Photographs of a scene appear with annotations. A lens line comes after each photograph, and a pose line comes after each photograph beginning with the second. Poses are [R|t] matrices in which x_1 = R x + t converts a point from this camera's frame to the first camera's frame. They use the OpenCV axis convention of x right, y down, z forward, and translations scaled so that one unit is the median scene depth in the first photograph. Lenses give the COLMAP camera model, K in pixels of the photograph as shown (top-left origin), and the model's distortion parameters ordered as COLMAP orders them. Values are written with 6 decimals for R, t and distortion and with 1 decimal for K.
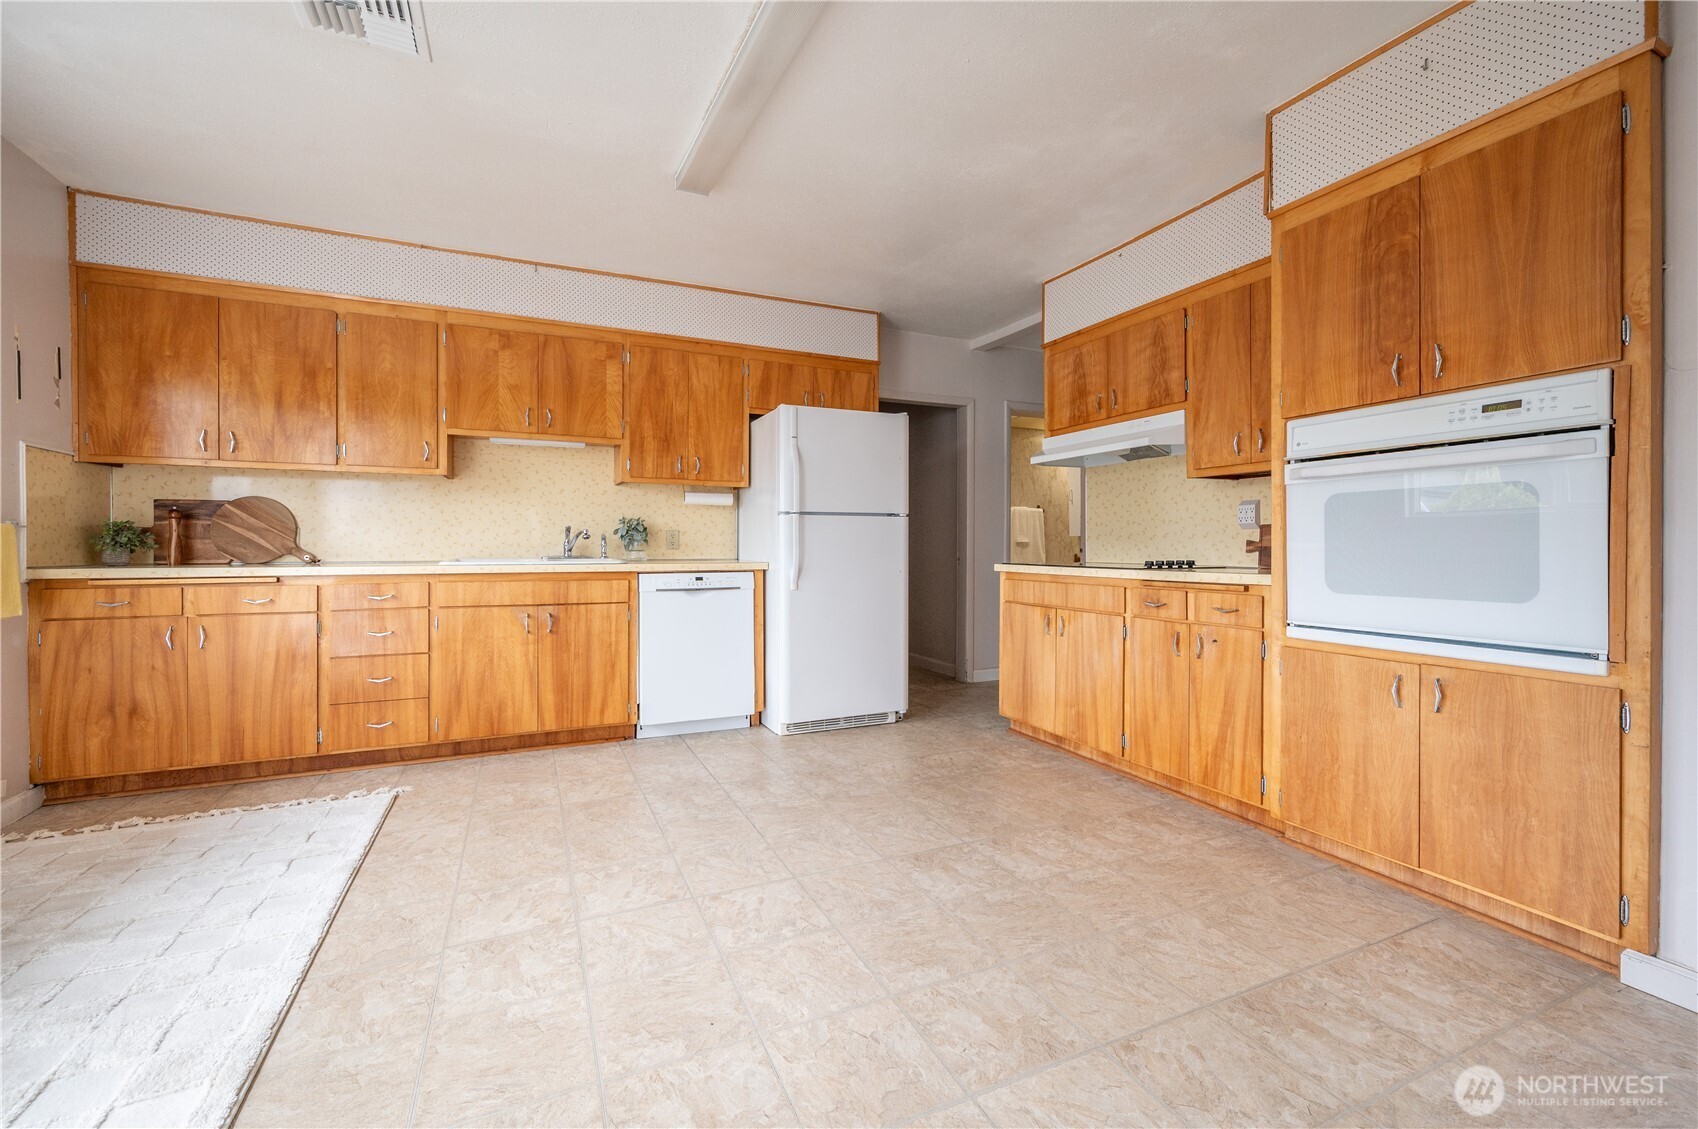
lens RADIAL K [[700.8, 0, 877.4], [0, 700.8, 550.2], [0, 0, 1]] dist [-0.001691, -0.000160]
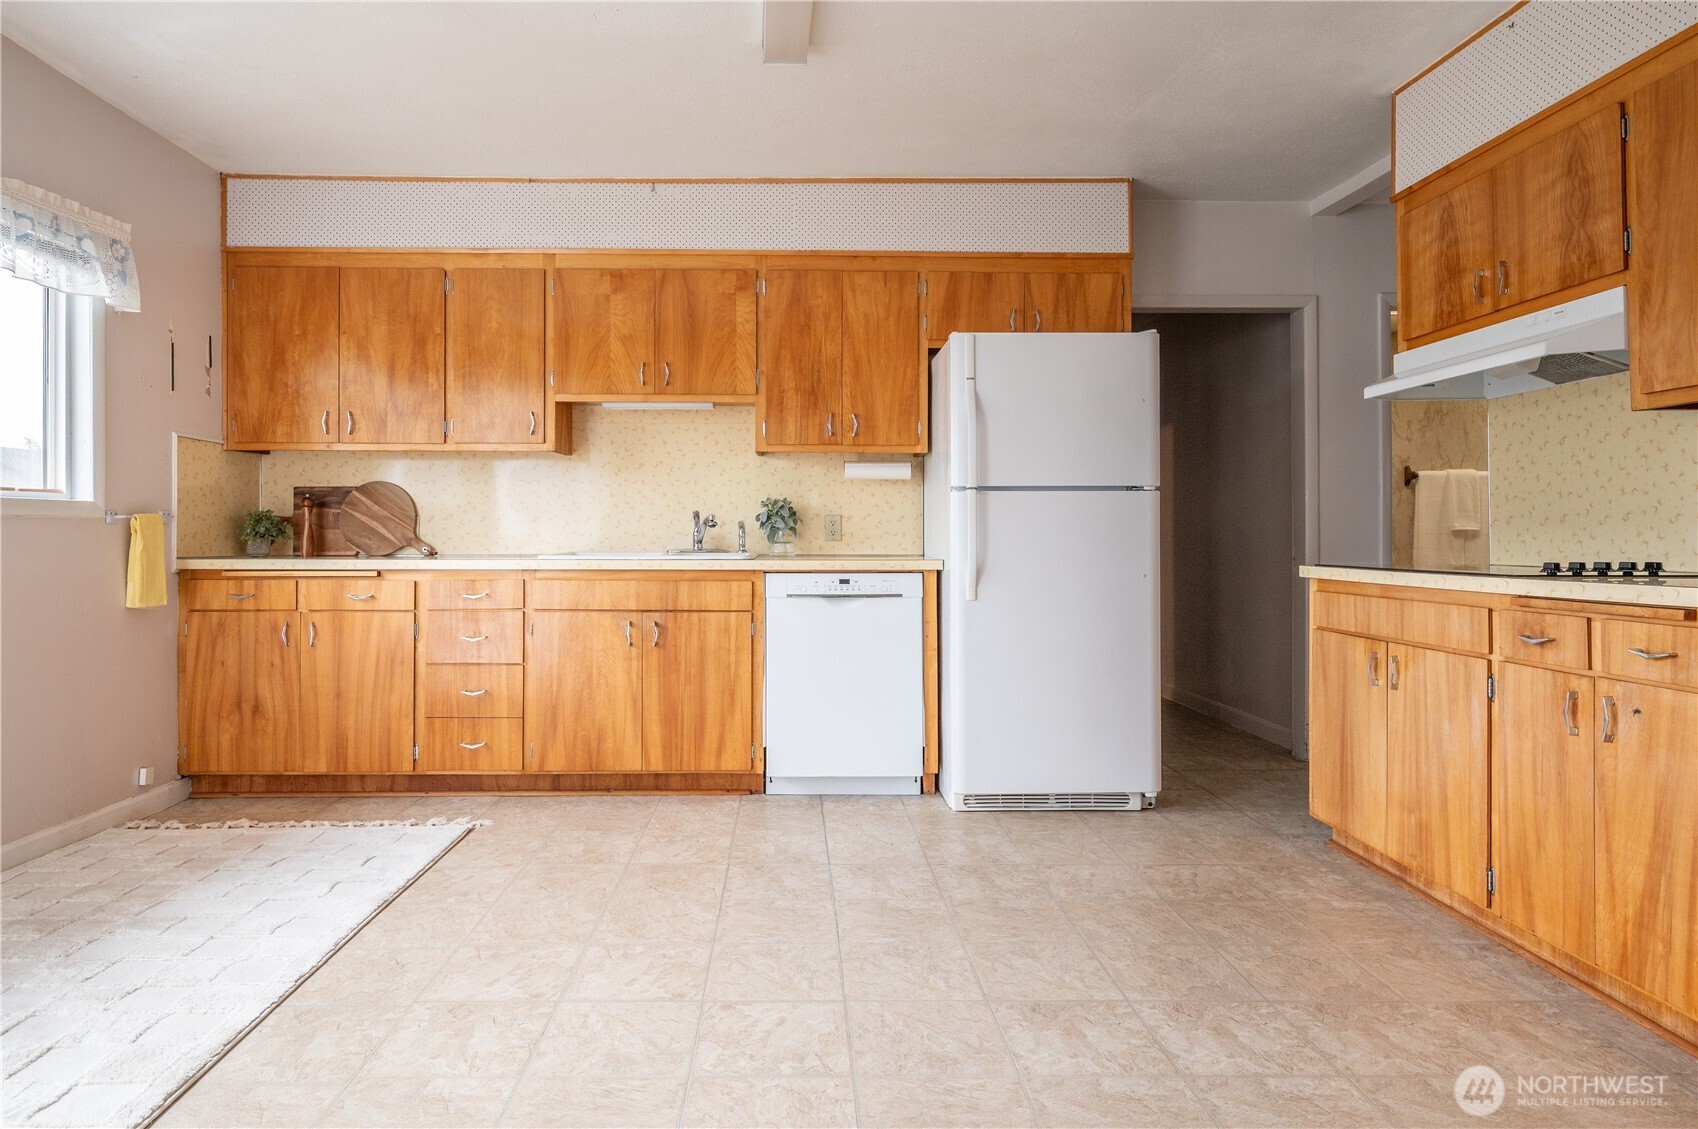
lens RADIAL K [[1035.1, 0, 842.4], [0, 1035.1, 526.1], [0, 0, 1]] dist [-0.000785, -0.001343]
pose [[0.915385, -0.004375, -0.402556, 0.196247], [-0.002441, 0.999862, -0.016417, 0.001228], [0.402572, 0.016011, 0.915248, 0.018705]]
